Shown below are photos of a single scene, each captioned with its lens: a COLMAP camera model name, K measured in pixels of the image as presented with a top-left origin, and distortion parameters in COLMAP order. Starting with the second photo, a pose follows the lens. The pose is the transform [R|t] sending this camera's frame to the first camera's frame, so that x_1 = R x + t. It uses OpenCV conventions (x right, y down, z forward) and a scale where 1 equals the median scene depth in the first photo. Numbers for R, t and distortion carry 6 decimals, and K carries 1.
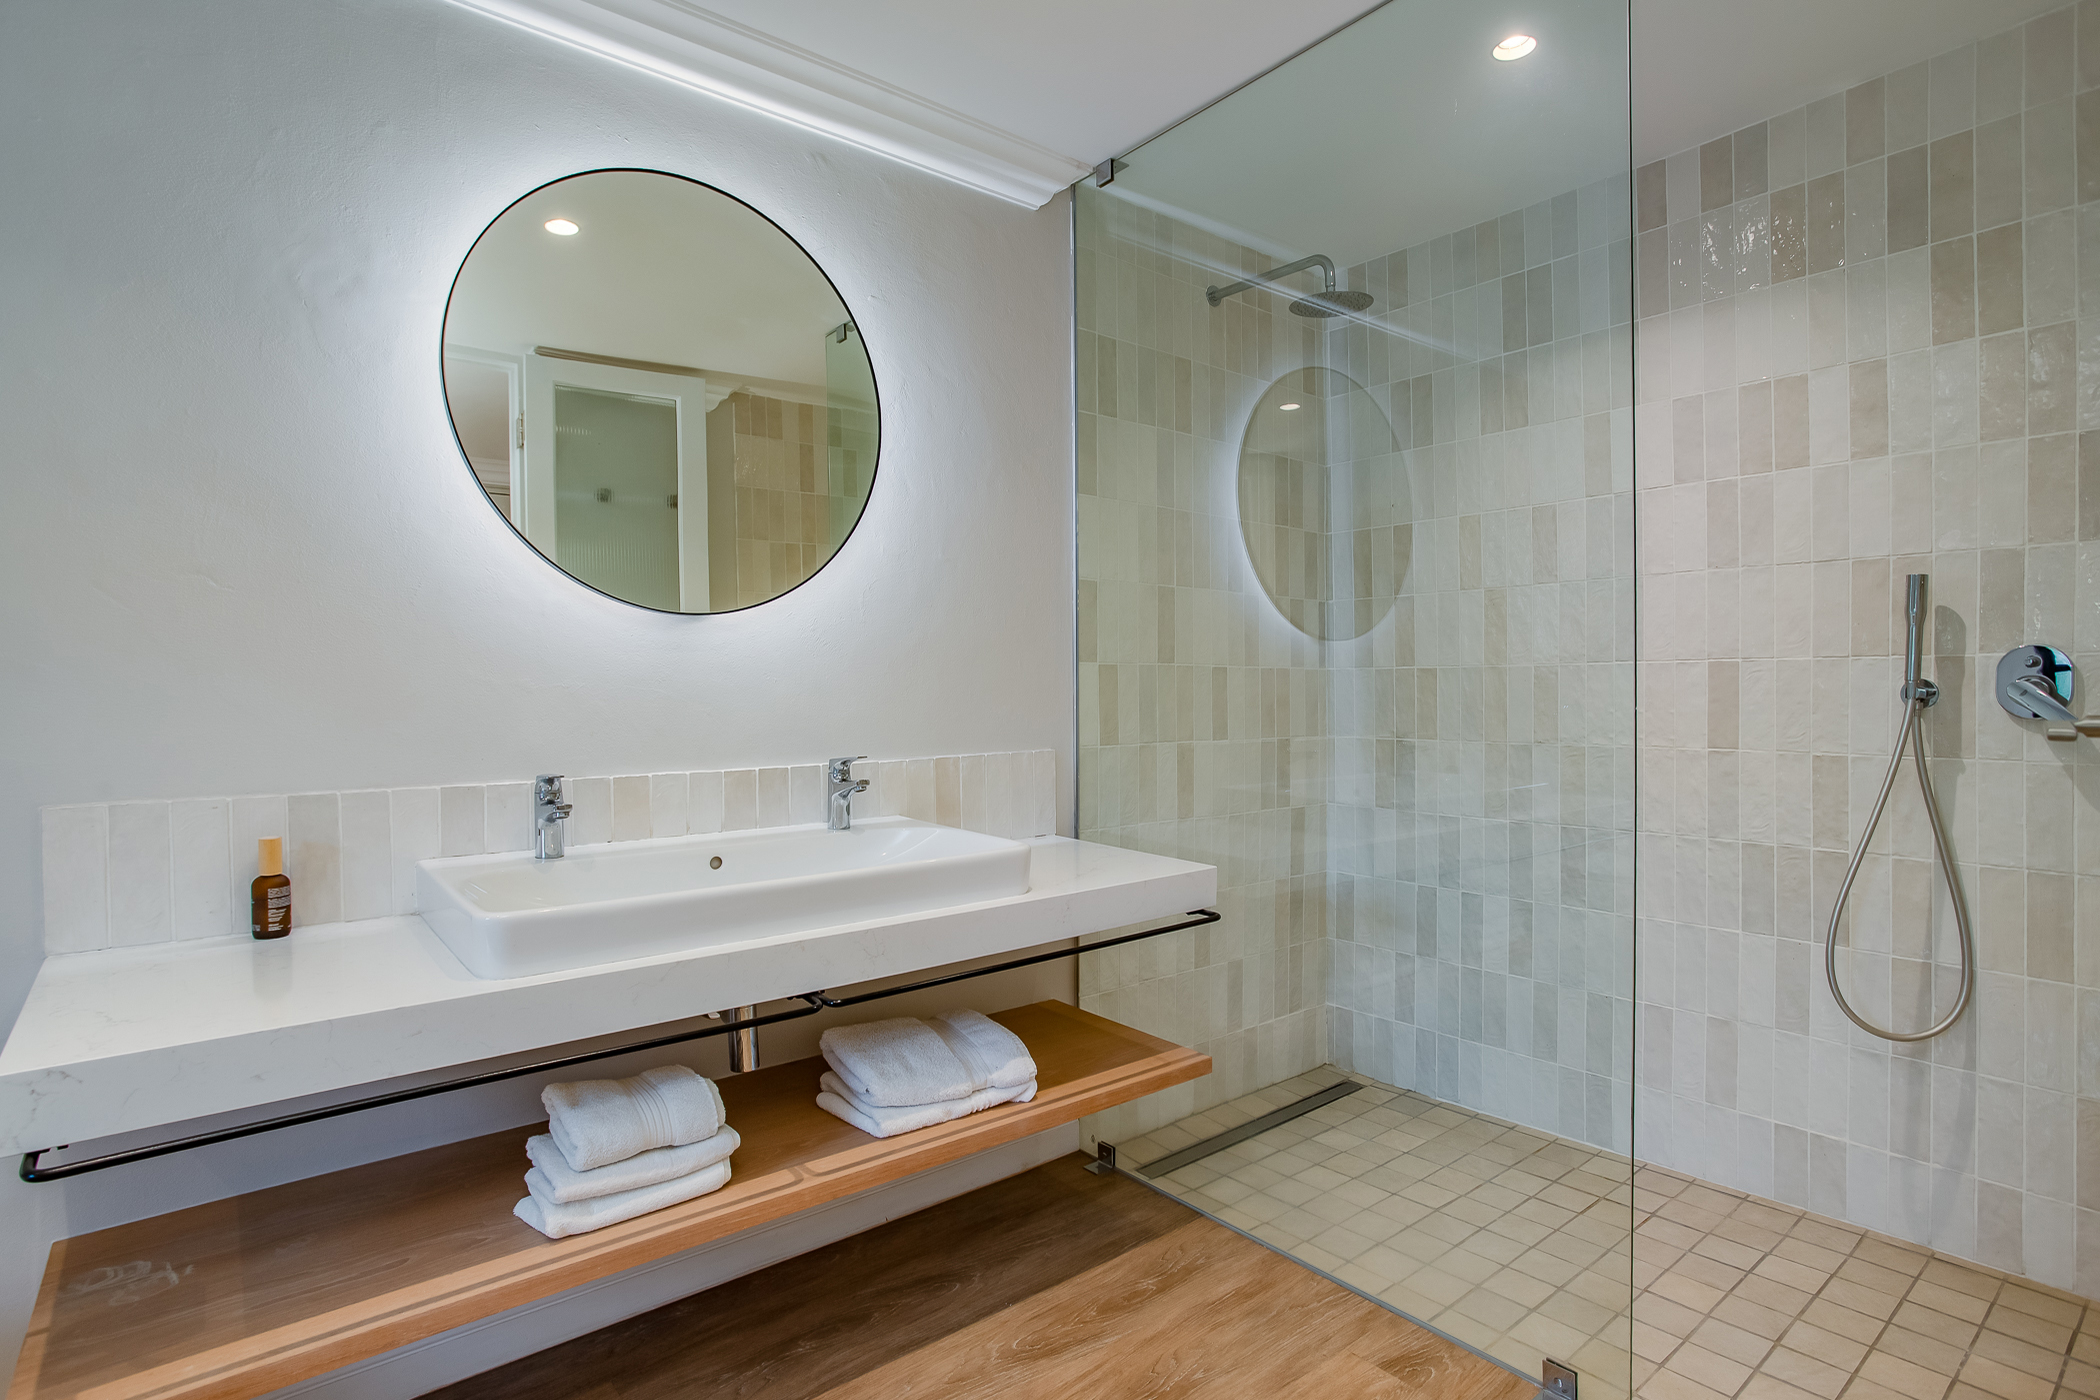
lens RADIAL K [[1042.0, 0, 1047.7], [0, 1042.0, 694.5], [0, 0, 1]] dist [0.000449, 0.000229]
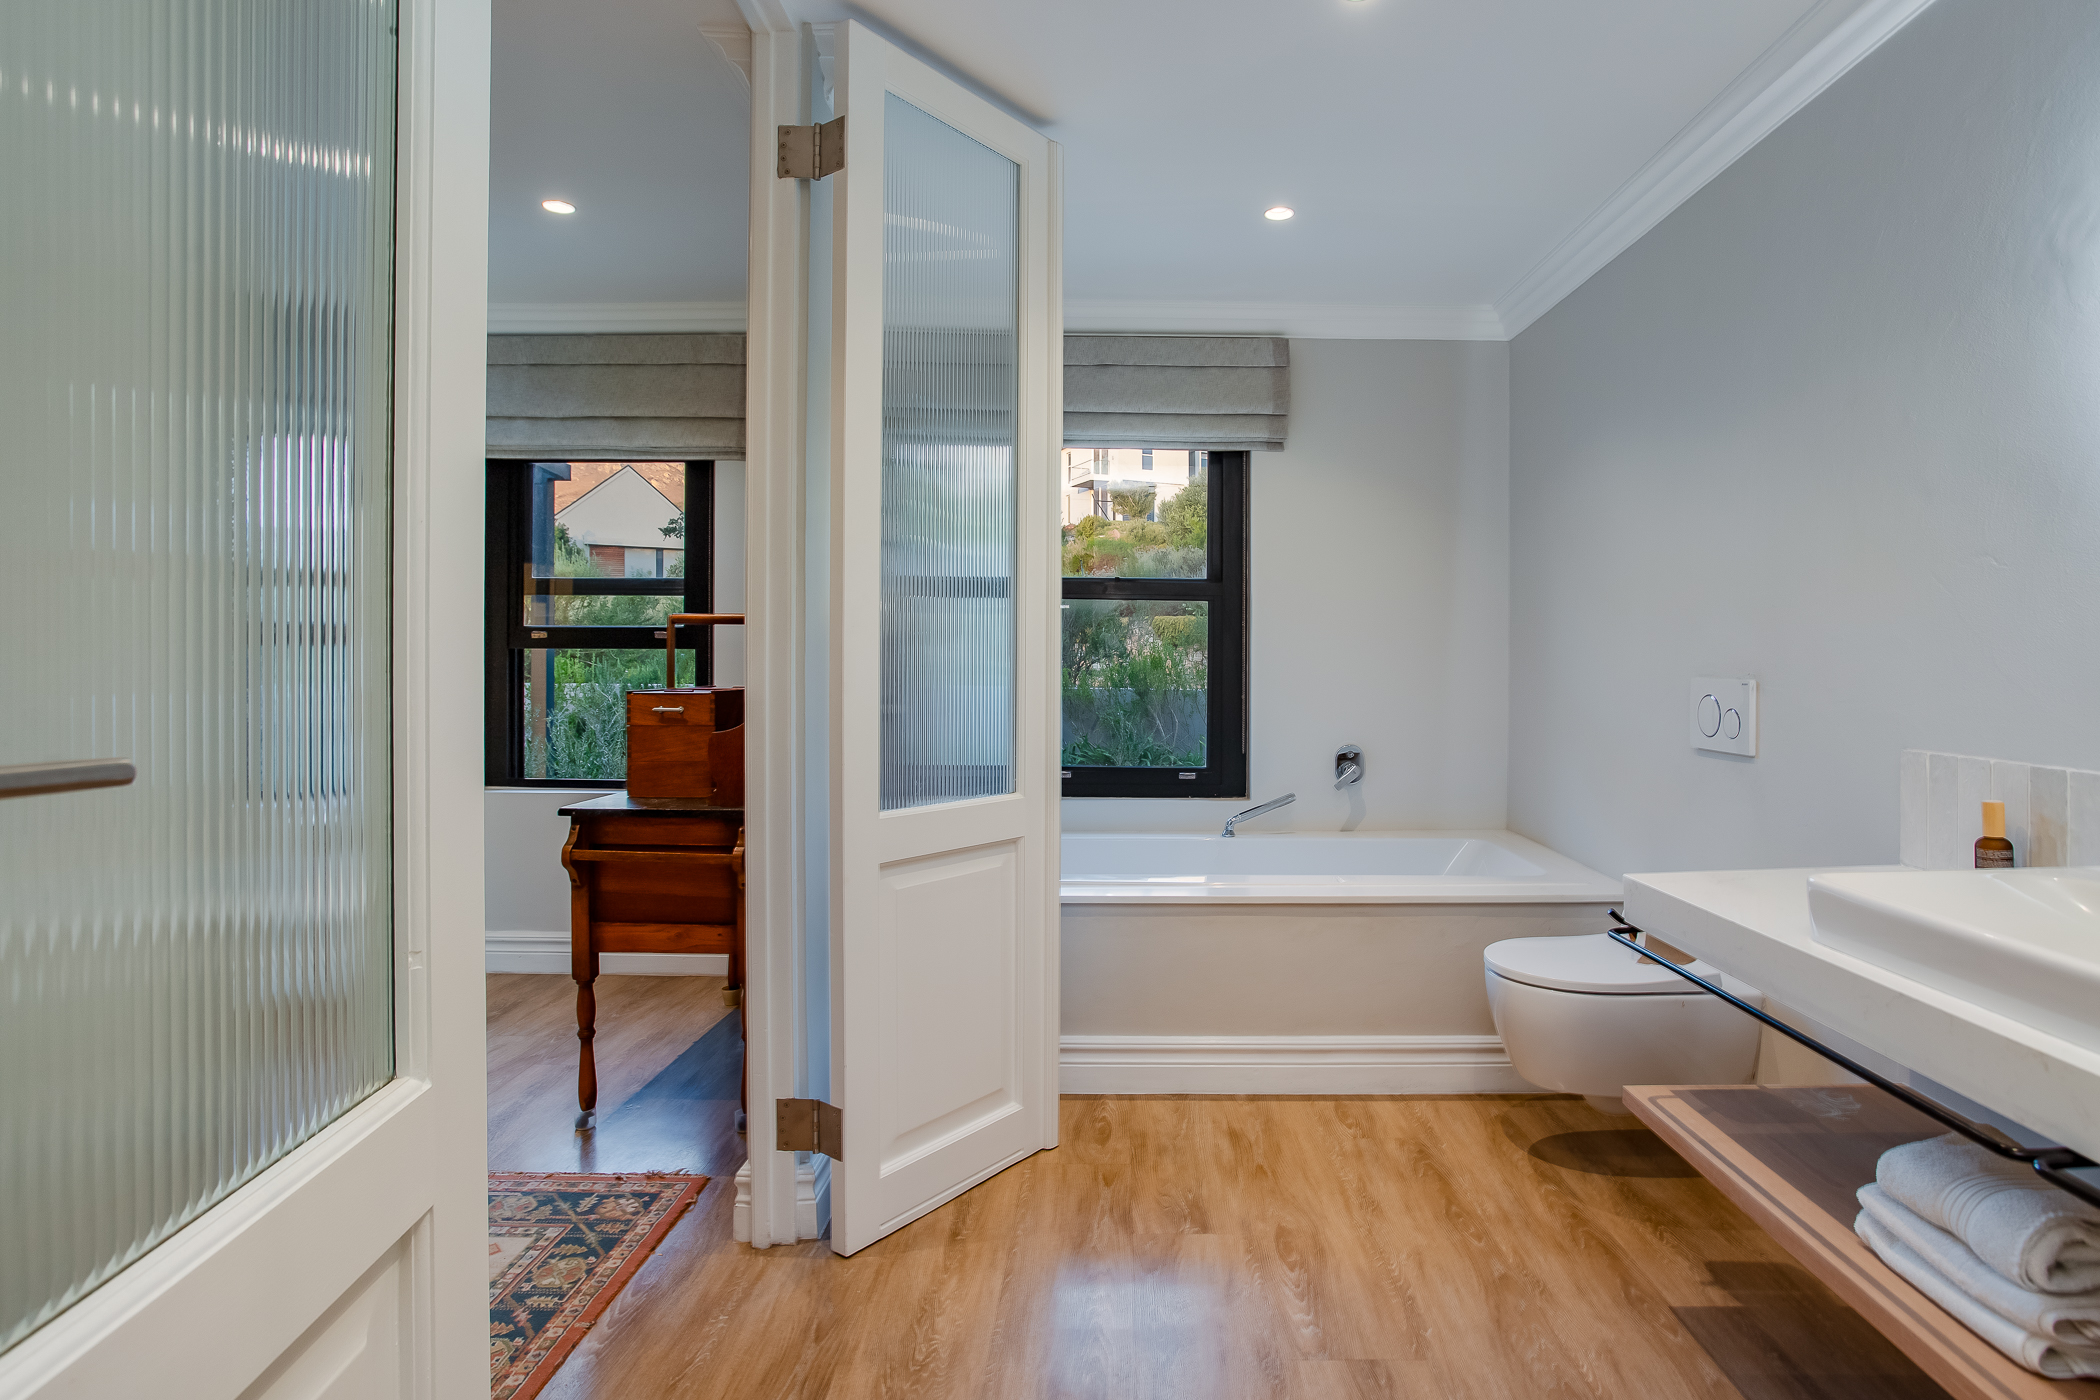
lens RADIAL K [[1144.3, 0, 1053.0], [0, 1144.3, 661.2], [0, 0, 1]] dist [0.000458, 0.000147]
pose [[-0.678188, 0.007750, -0.734847, 0.722150], [-0.001961, 0.999922, 0.012355, -0.016627], [0.734885, 0.009820, -0.678120, 1.058522]]
